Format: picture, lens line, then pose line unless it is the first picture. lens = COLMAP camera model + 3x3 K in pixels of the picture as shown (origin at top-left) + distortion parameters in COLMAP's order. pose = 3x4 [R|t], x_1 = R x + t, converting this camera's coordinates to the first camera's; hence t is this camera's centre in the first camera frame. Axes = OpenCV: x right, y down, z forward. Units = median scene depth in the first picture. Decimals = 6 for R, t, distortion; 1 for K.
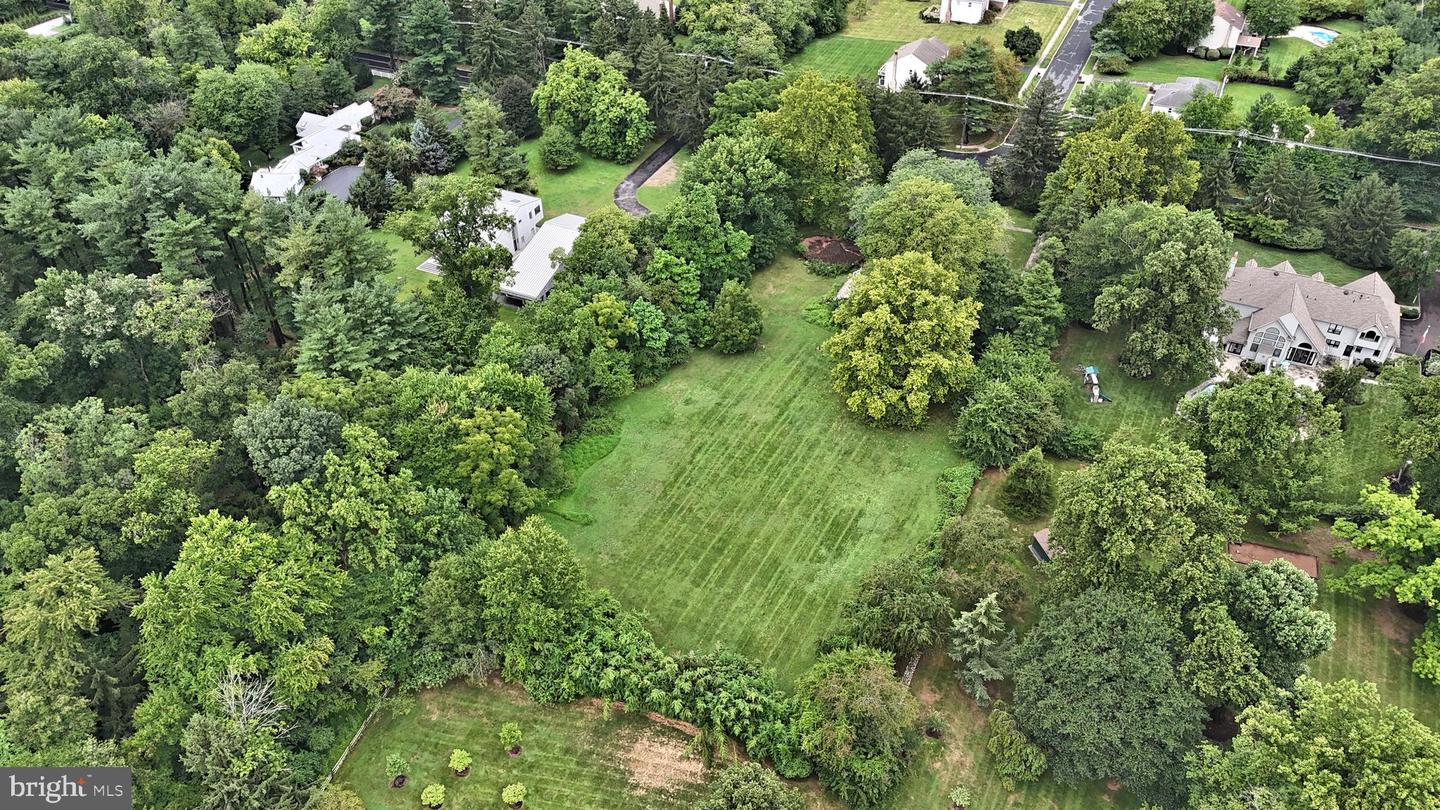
lens RADIAL K [[1050.1, 0, 719.2], [0, 1050.1, 403.5], [0, 0, 1]] dist [0.048055, -0.026566]
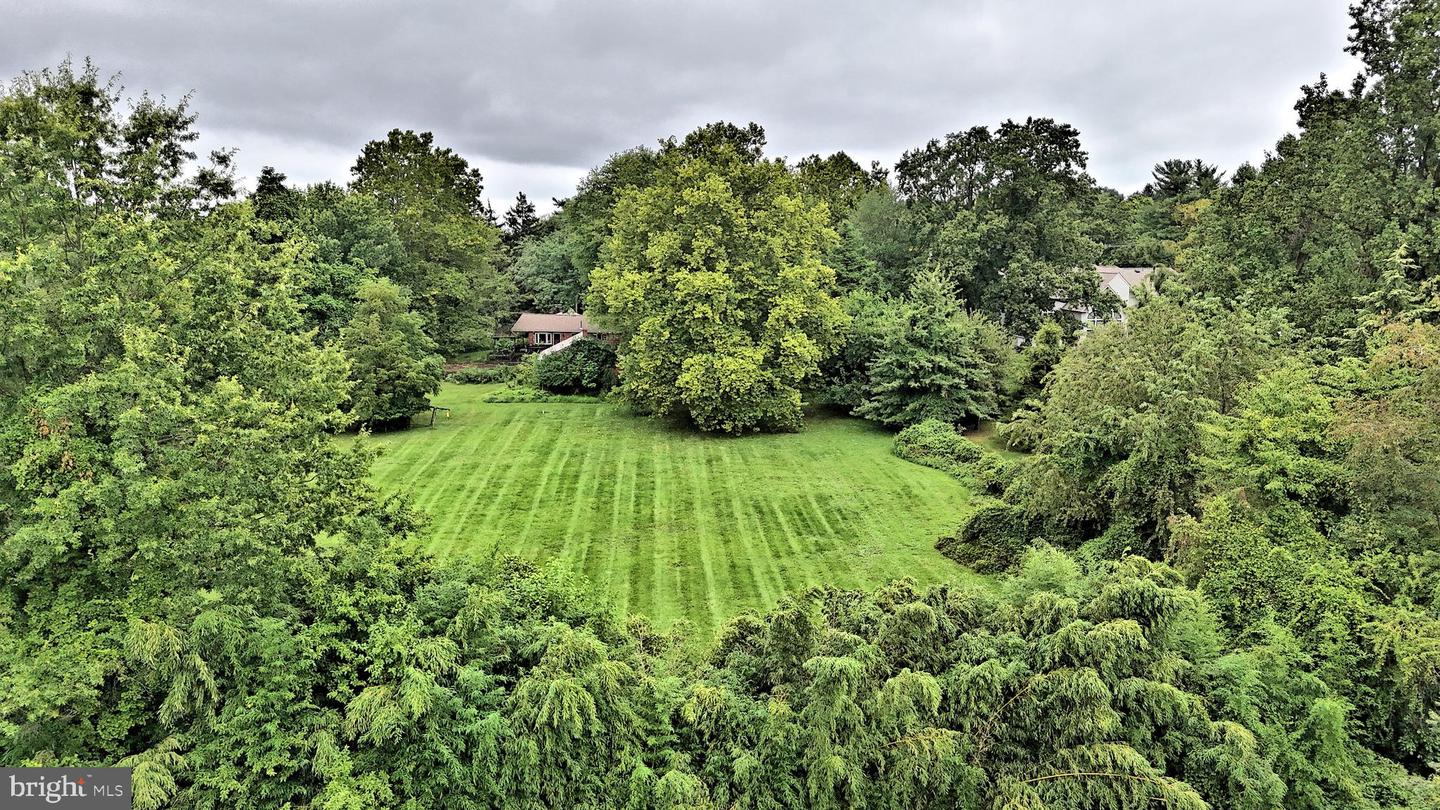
lens RADIAL K [[1050.1, 0, 724.7], [0, 1050.1, 407.9], [0, 0, 1]] dist [0.048055, -0.026566]
pose [[0.841580, -0.068892, 0.535722, -0.147312], [0.329965, 0.850818, -0.408940, 0.242936], [-0.427629, 0.520925, 0.738763, 0.635649]]
